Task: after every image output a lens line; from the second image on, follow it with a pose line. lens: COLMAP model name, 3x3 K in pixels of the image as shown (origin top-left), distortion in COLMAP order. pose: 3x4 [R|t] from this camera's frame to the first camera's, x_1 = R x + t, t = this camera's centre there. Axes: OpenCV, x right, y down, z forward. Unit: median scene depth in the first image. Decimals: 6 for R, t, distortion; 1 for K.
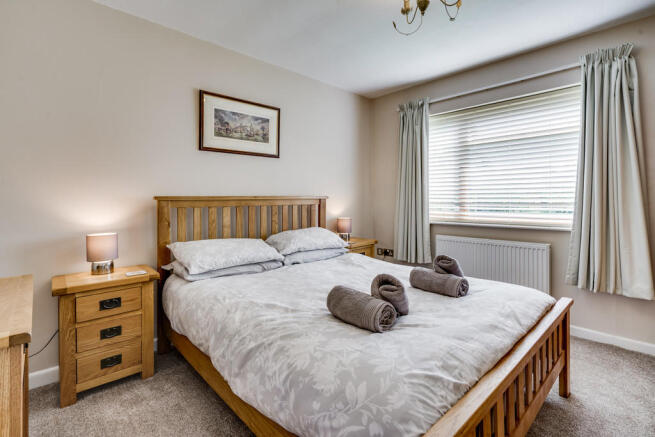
lens RADIAL K [[308.5, 0, 328.0], [0, 308.5, 199.9], [0, 0, 1]] dist [-0.000717, 0.000019]
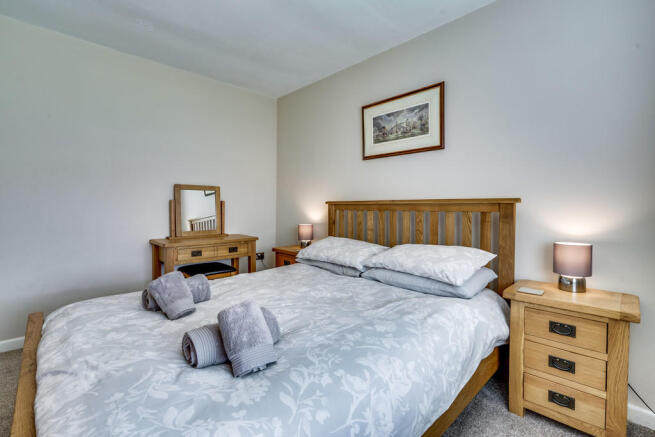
lens RADIAL K [[296.9, 0, 327.5], [0, 296.9, 218.5], [0, 0, 1]] dist [-0.001356, 0.000637]
pose [[0.021690, 0.042073, -0.998879, 0.655384], [-0.010389, 0.999070, 0.041855, 0.007426], [0.999711, 0.009470, 0.022107, 0.817766]]
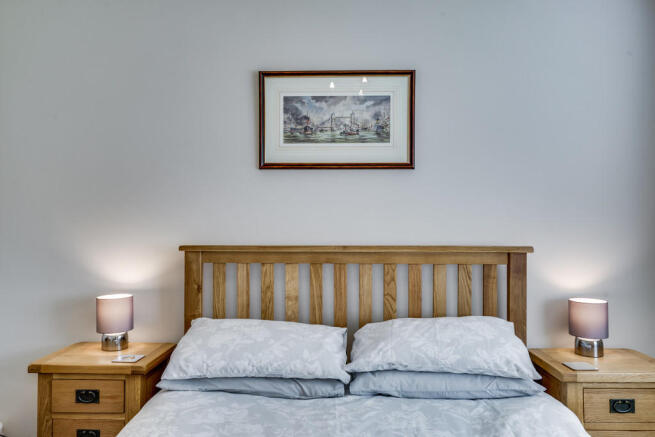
lens RADIAL K [[476.9, 0, 327.5], [0, 476.9, 218.5], [0, 0, 1]] dist [0.004293, 0.000838]
pose [[0.709423, -0.002274, -0.704779, 0.336693], [-0.009403, 0.999875, -0.012691, -0.050590], [0.704720, 0.015630, 0.709313, 0.407358]]
